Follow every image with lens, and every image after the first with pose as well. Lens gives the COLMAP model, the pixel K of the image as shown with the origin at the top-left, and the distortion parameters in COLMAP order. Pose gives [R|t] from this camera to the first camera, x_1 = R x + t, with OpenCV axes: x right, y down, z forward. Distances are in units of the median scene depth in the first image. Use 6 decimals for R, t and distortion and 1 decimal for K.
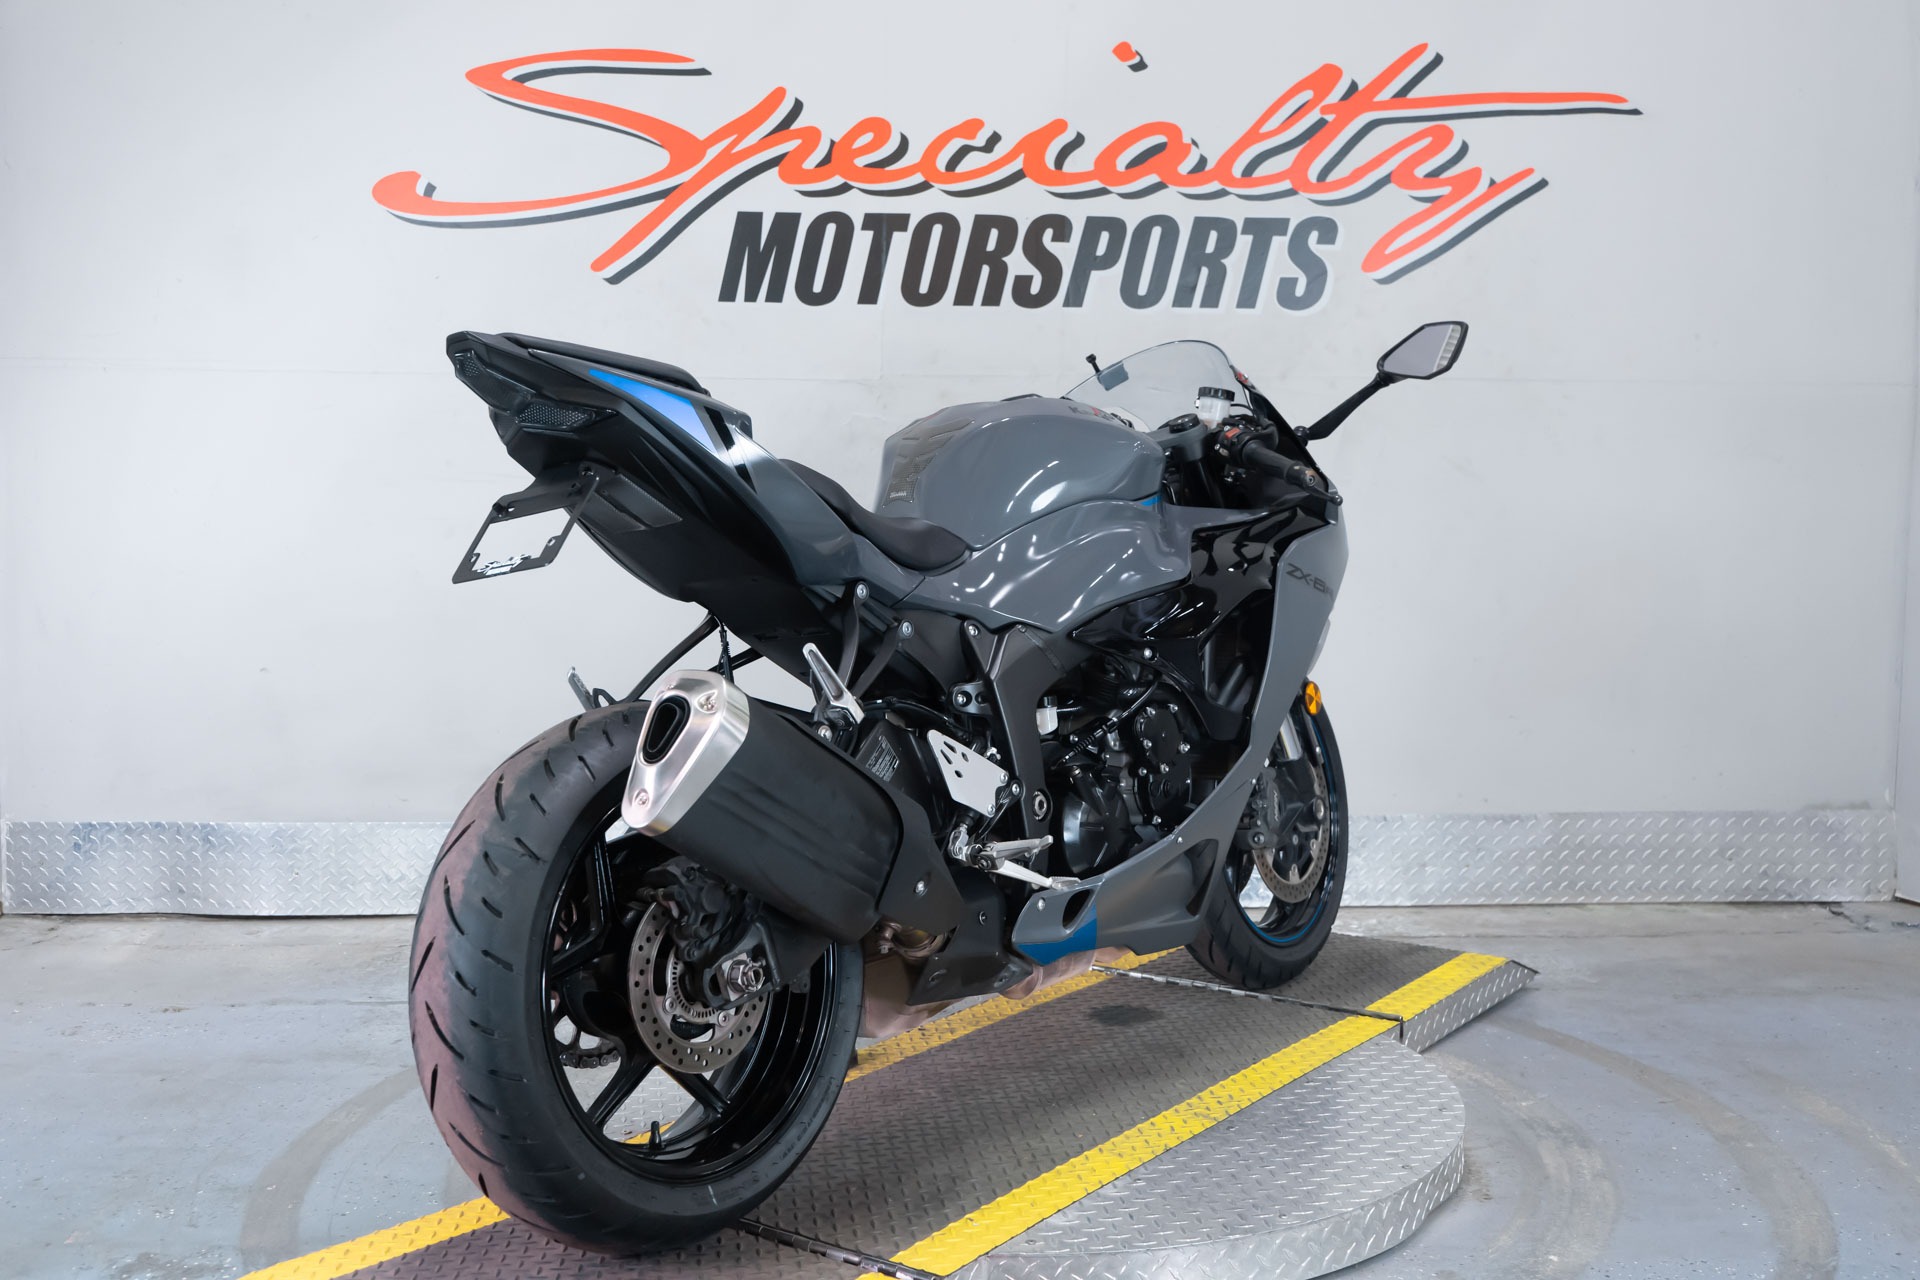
lens RADIAL K [[1994.3, 0, 971.2], [0, 1994.3, 624.8], [0, 0, 1]] dist [0.021518, 0.000000]
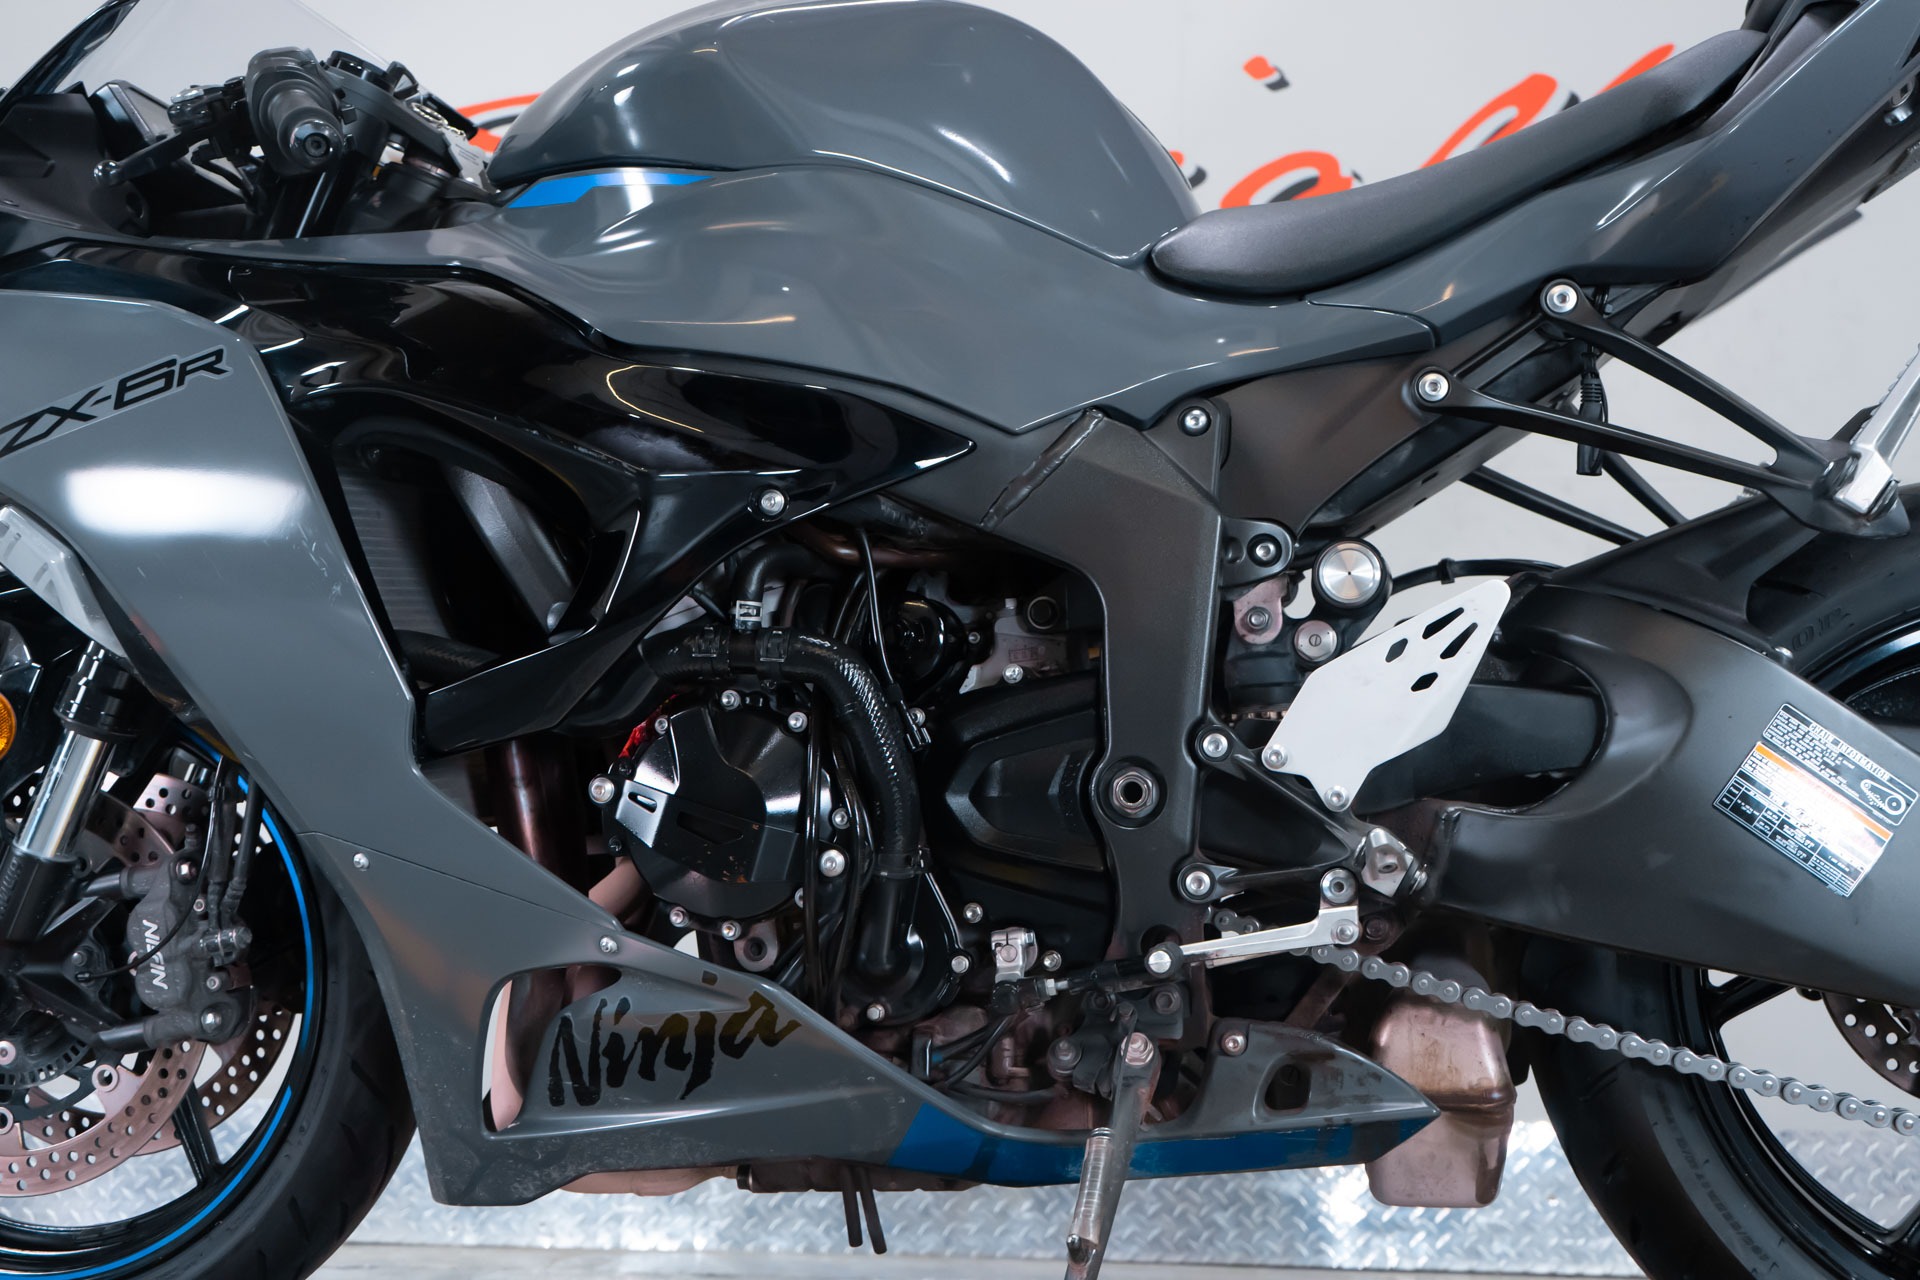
lens RADIAL K [[1903.1, 0, 930.4], [0, 1903.1, 632.8], [0, 0, 1]] dist [0.016121, 0.000000]
pose [[0.988351, -0.014719, -0.151477, 0.059960], [-0.027903, 0.960917, -0.275428, 0.123509], [0.149611, 0.276446, 0.949312, 0.350538]]
